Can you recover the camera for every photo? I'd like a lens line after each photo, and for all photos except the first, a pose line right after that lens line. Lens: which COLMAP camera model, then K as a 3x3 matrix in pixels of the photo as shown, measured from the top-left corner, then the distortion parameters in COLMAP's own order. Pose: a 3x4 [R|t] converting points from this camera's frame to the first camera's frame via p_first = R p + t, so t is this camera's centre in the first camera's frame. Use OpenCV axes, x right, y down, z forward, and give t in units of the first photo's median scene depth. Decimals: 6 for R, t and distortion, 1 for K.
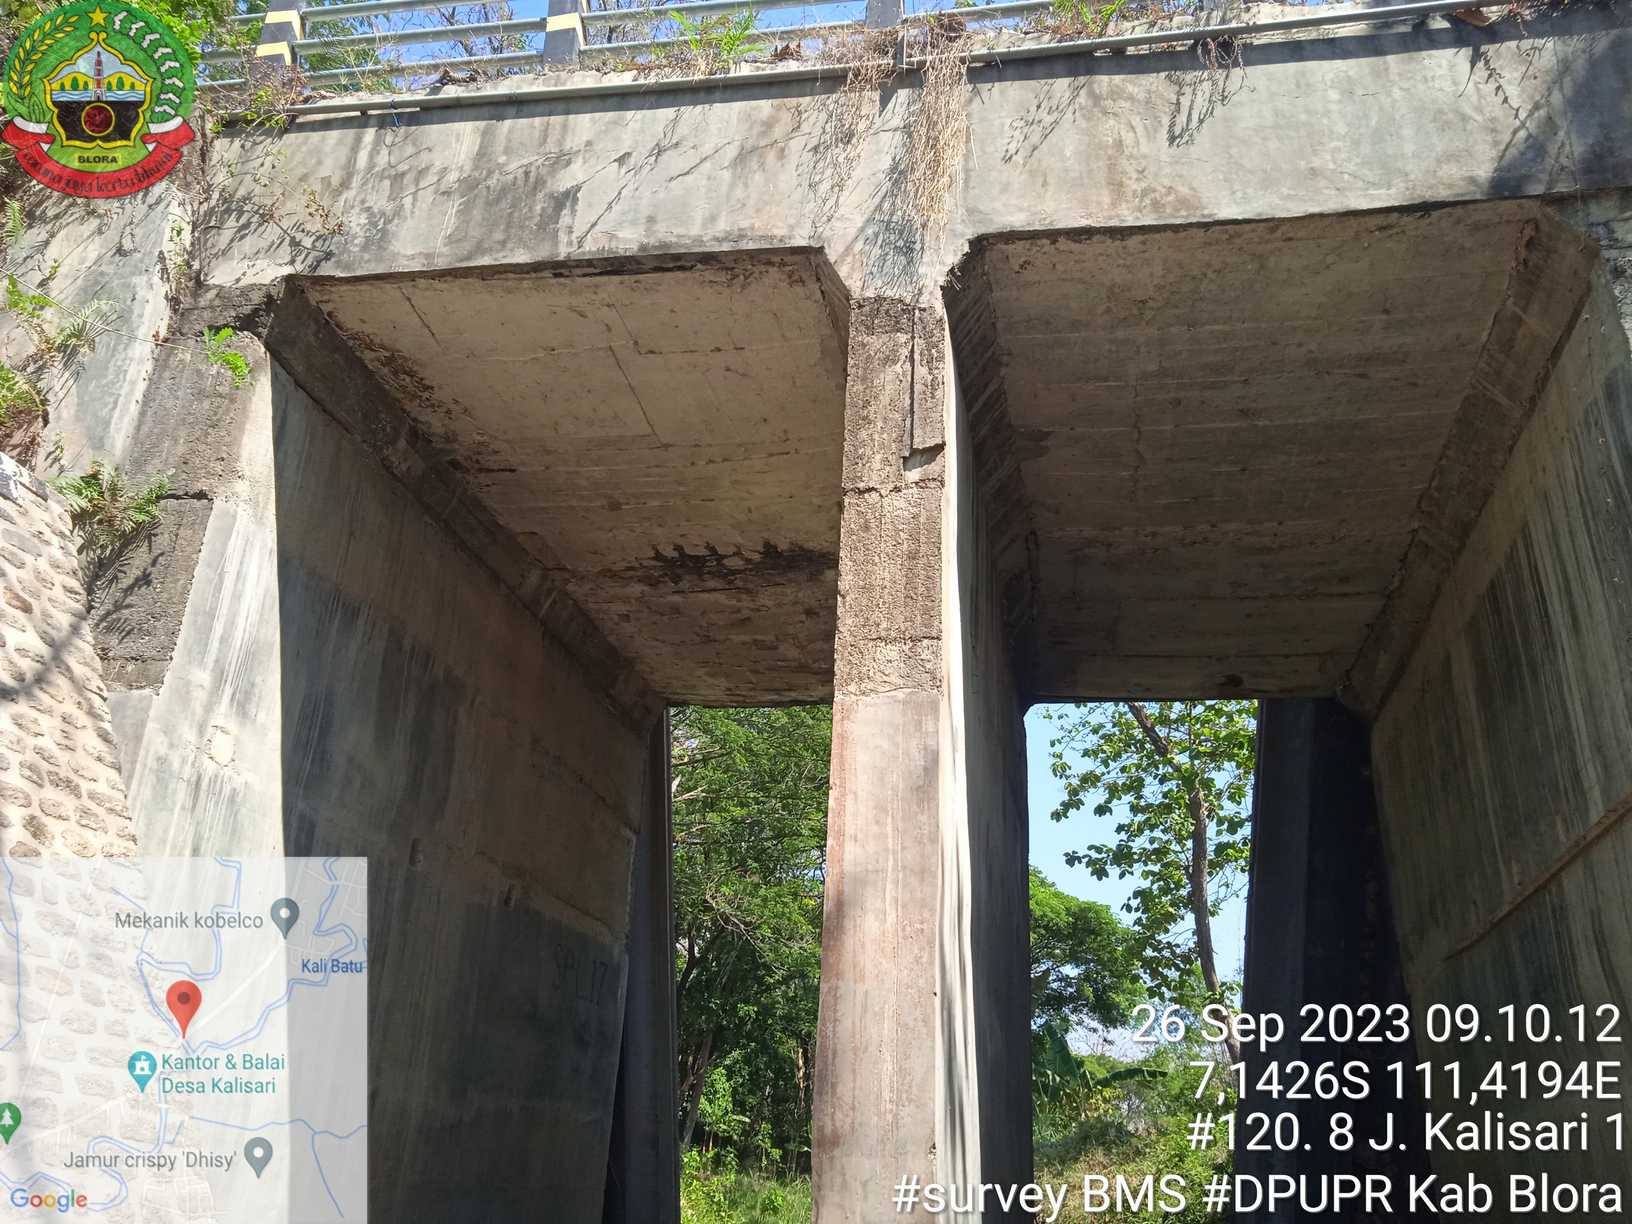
lens RADIAL K [[1352.2, 0, 814.0], [0, 1352.2, 595.6], [0, 0, 1]] dist [0.055082, -0.058844]
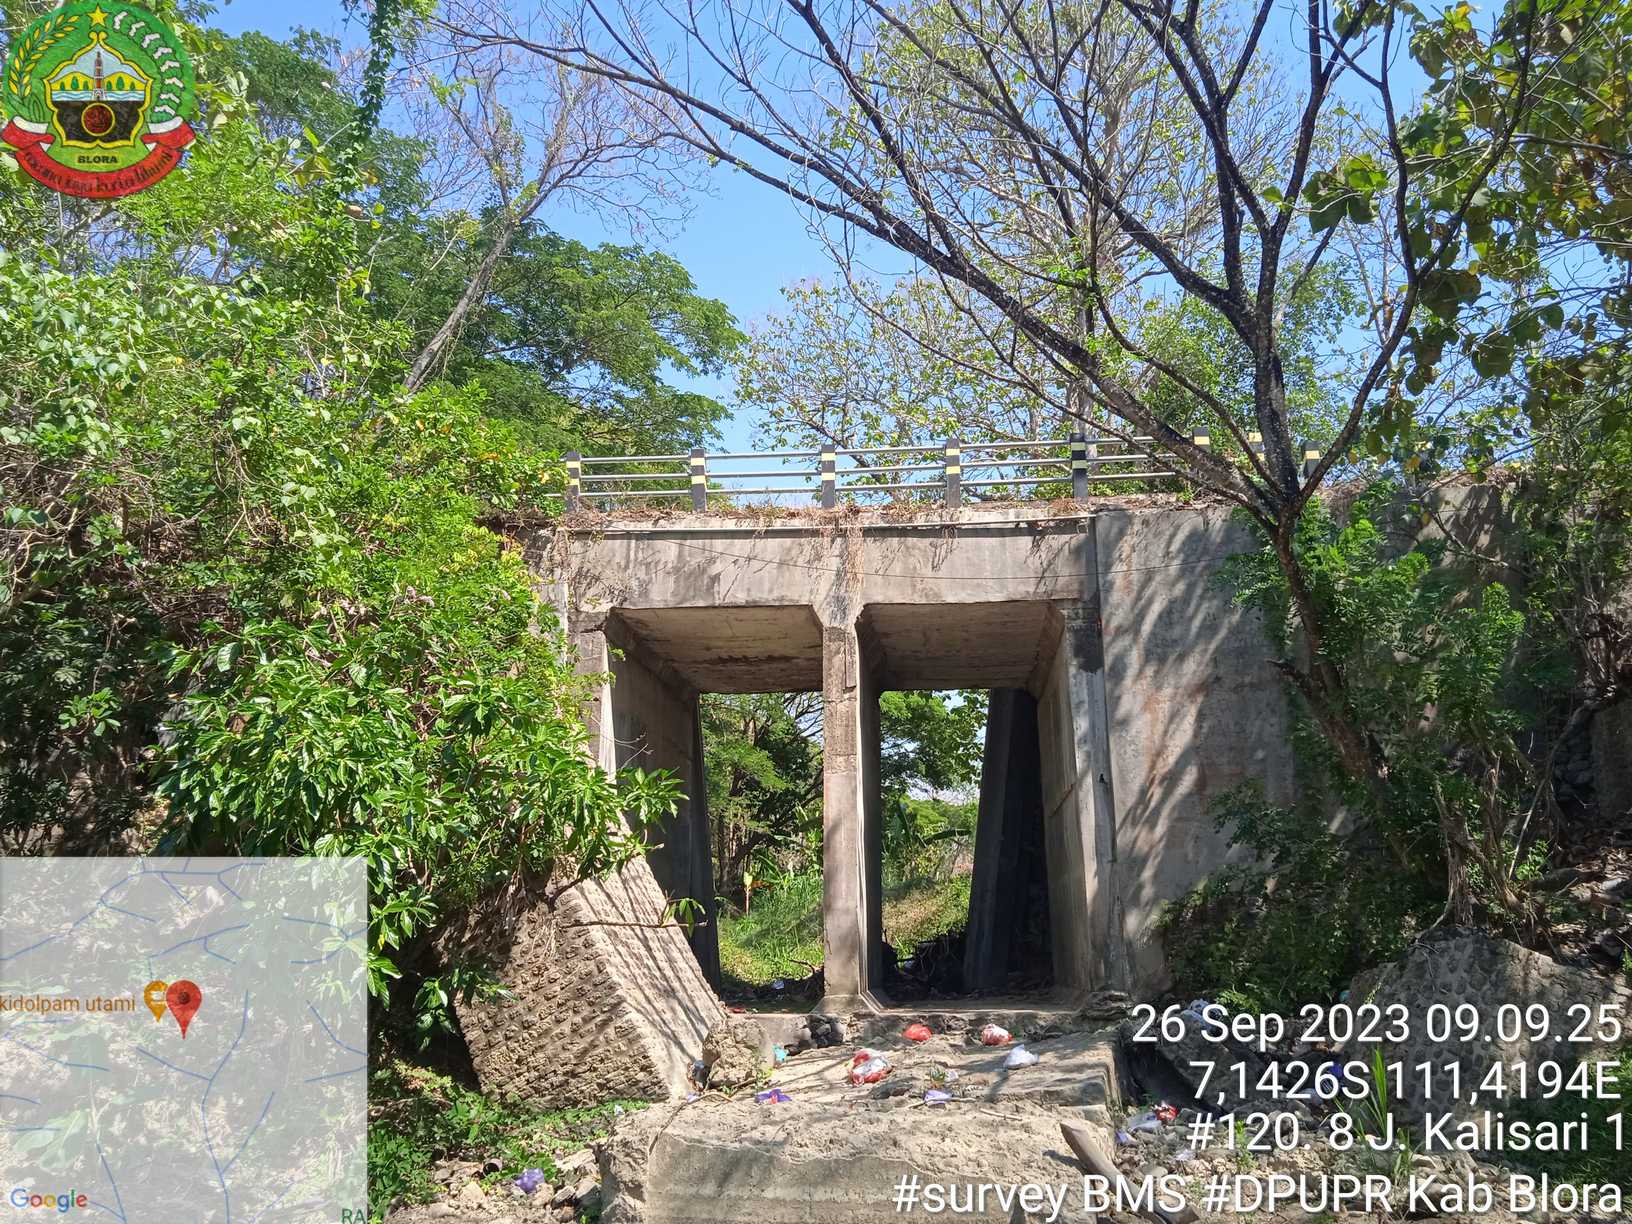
lens RADIAL K [[1352.2, 0, 852.8], [0, 1352.2, 602.1], [0, 0, 1]] dist [0.055082, -0.058844]
pose [[0.990267, -0.020579, 0.137652, -0.285454], [-0.004601, 0.983627, 0.180158, -0.737393], [-0.139106, -0.179037, 0.973959, -1.685462]]
